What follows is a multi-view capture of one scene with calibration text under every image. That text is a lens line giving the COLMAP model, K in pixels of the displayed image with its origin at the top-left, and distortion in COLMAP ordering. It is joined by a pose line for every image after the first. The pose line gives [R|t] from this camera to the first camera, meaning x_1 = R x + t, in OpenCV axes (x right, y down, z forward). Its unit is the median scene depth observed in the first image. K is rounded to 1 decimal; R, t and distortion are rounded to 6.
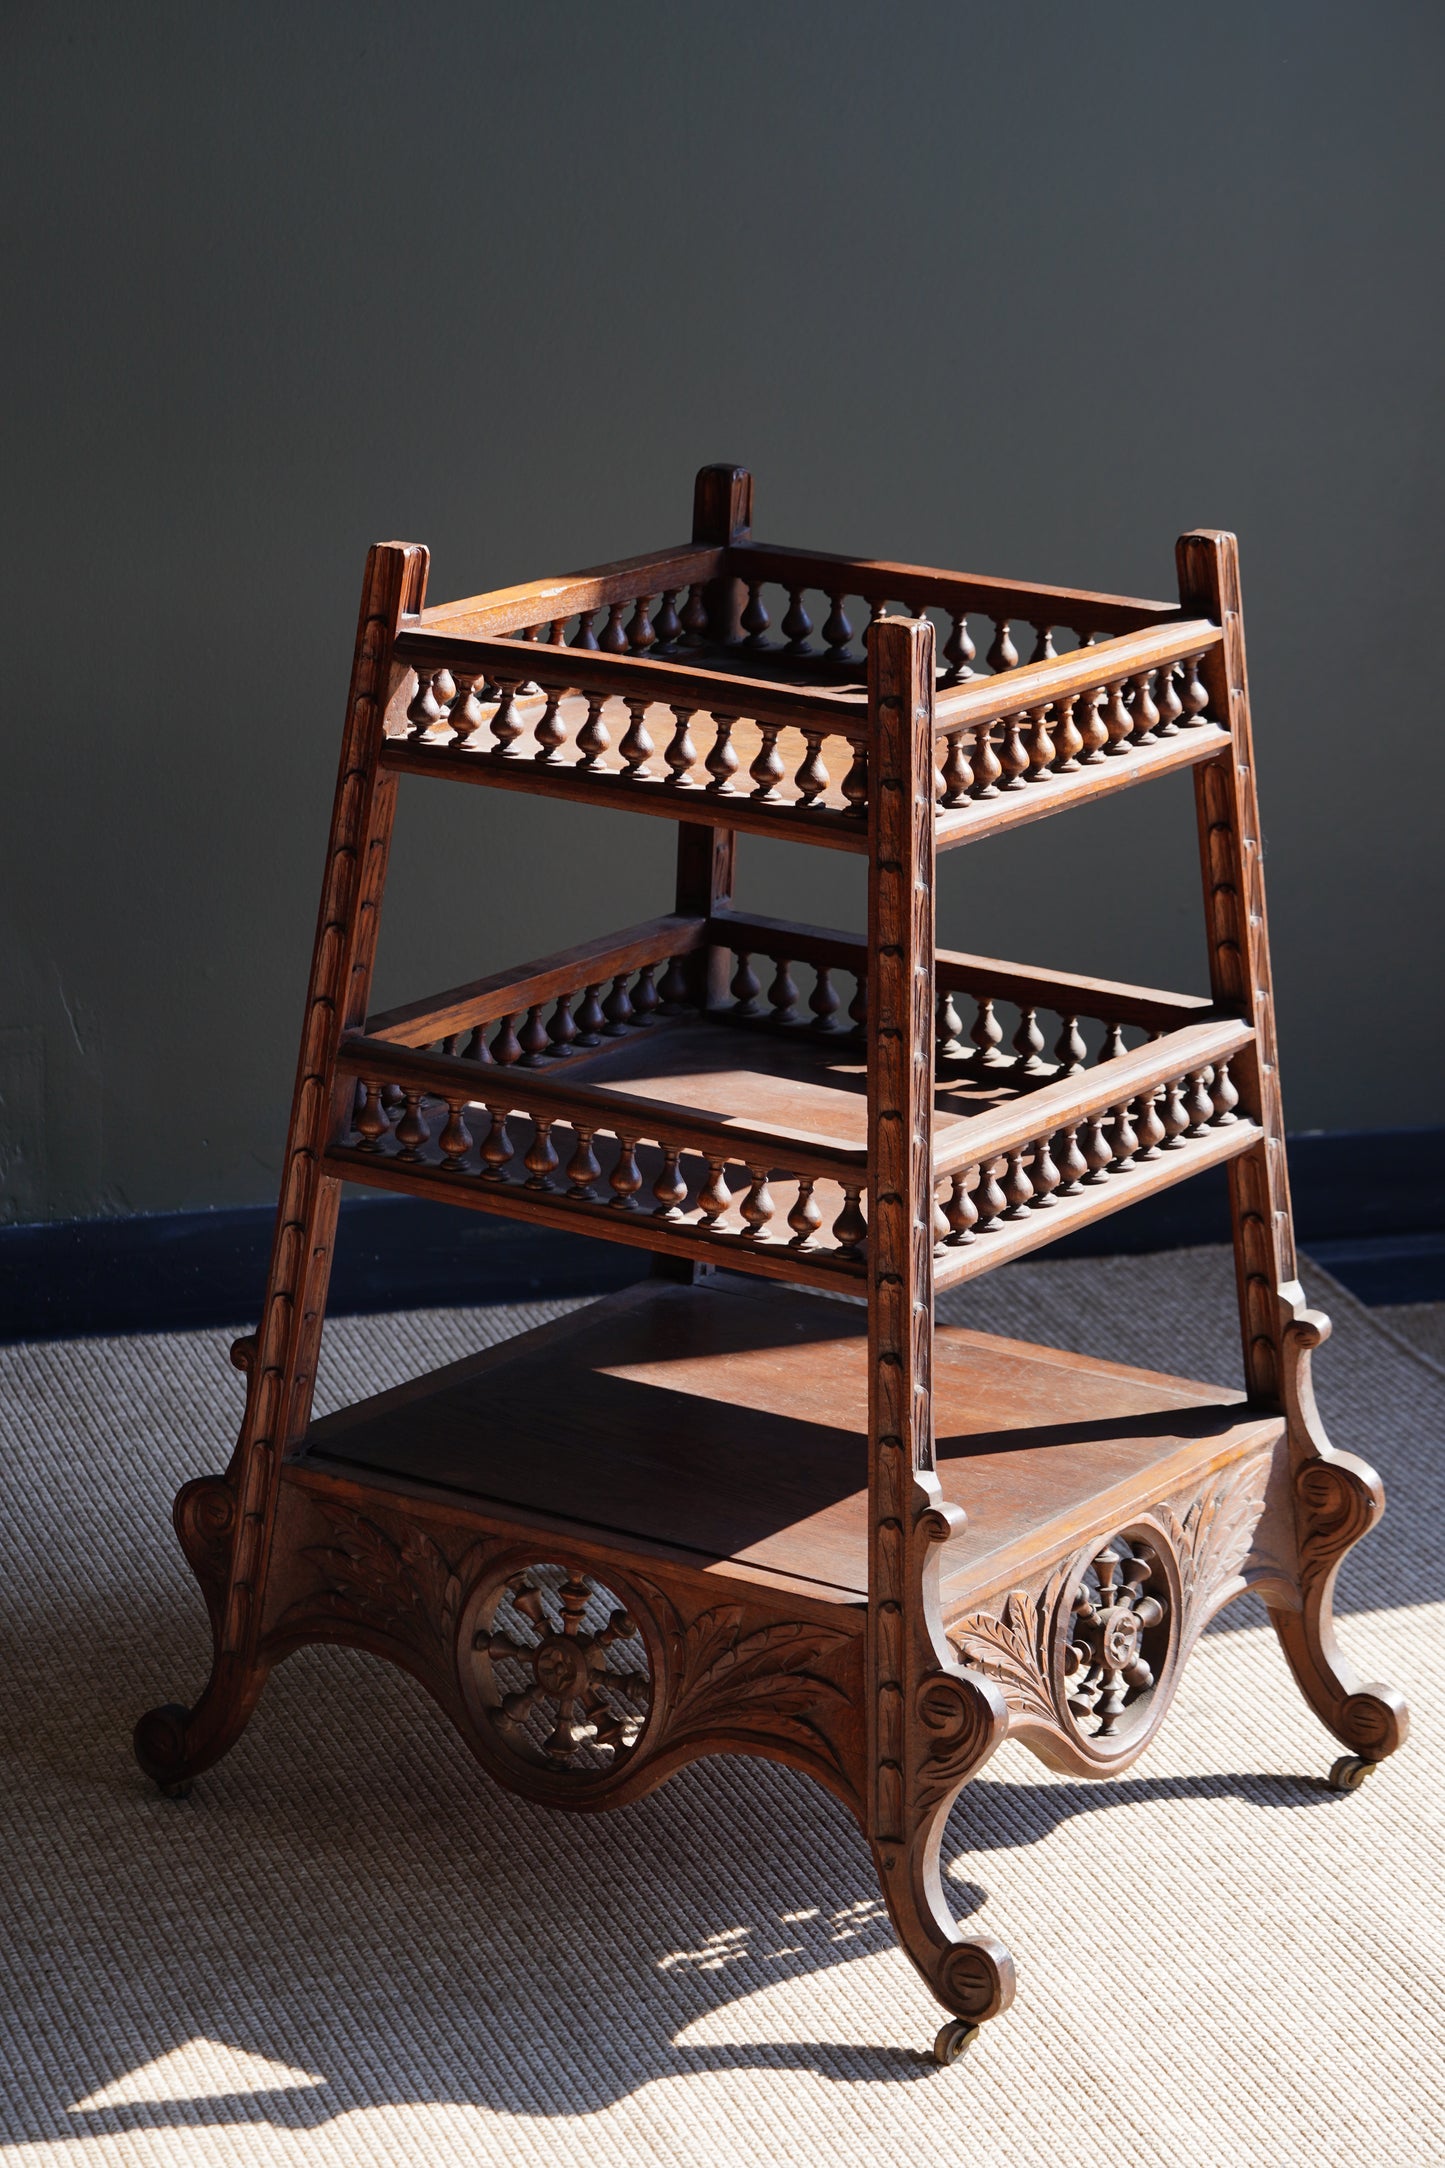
lens RADIAL K [[5981.1, 0, 561.6], [0, 5981.1, 1490.0], [0, 0, 1]] dist [-0.169207, -0.237377]
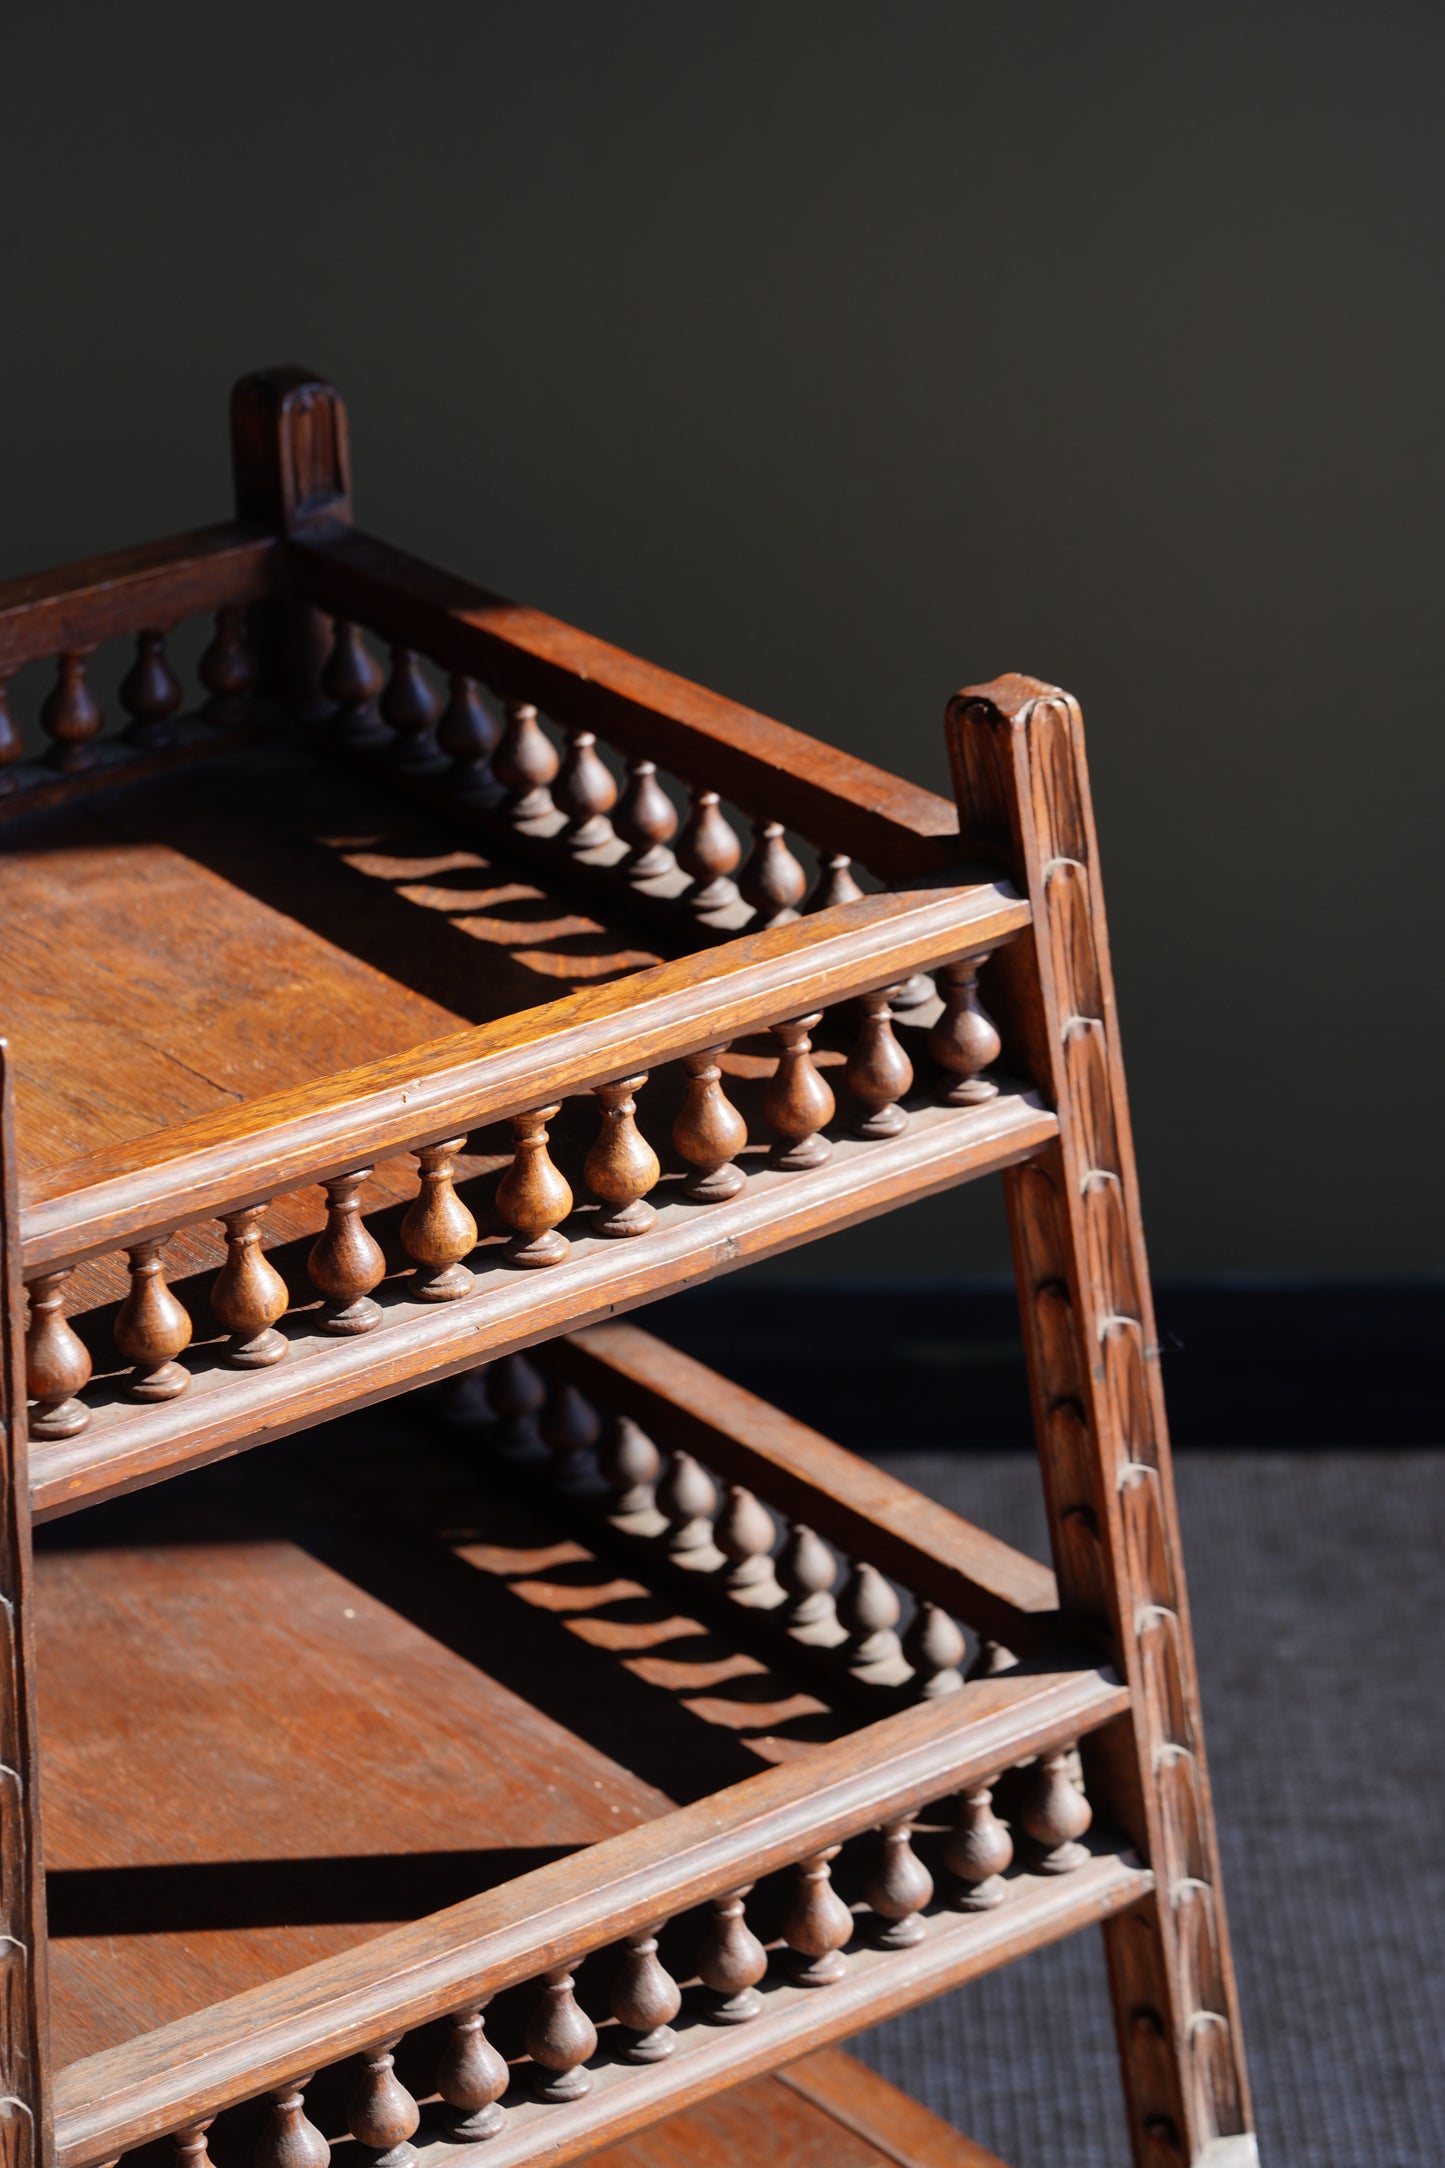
lens RADIAL K [[5981.1, 0, 561.6], [0, 5981.1, 1490.0], [0, 0, 1]] dist [-0.169207, -0.237377]
pose [[0.951349, 0.120130, -0.283733, 0.207268], [-0.071407, 0.981754, 0.176239, -0.174482], [0.299727, -0.147404, 0.942569, 0.538097]]
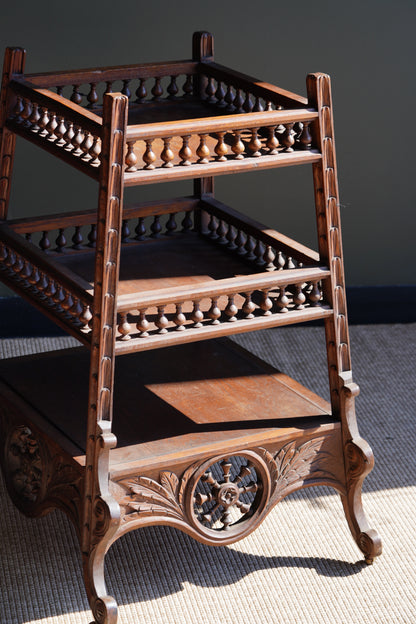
lens RADIAL K [[1721.5, 0, 161.7], [0, 1721.5, 428.9], [0, 0, 1]] dist [-0.169207, -0.237377]
pose [[0.896147, 0.189490, -0.401265, 0.359279], [-0.160326, 0.981421, 0.105400, -0.077208], [0.413782, -0.030120, 0.909877, 0.301668]]
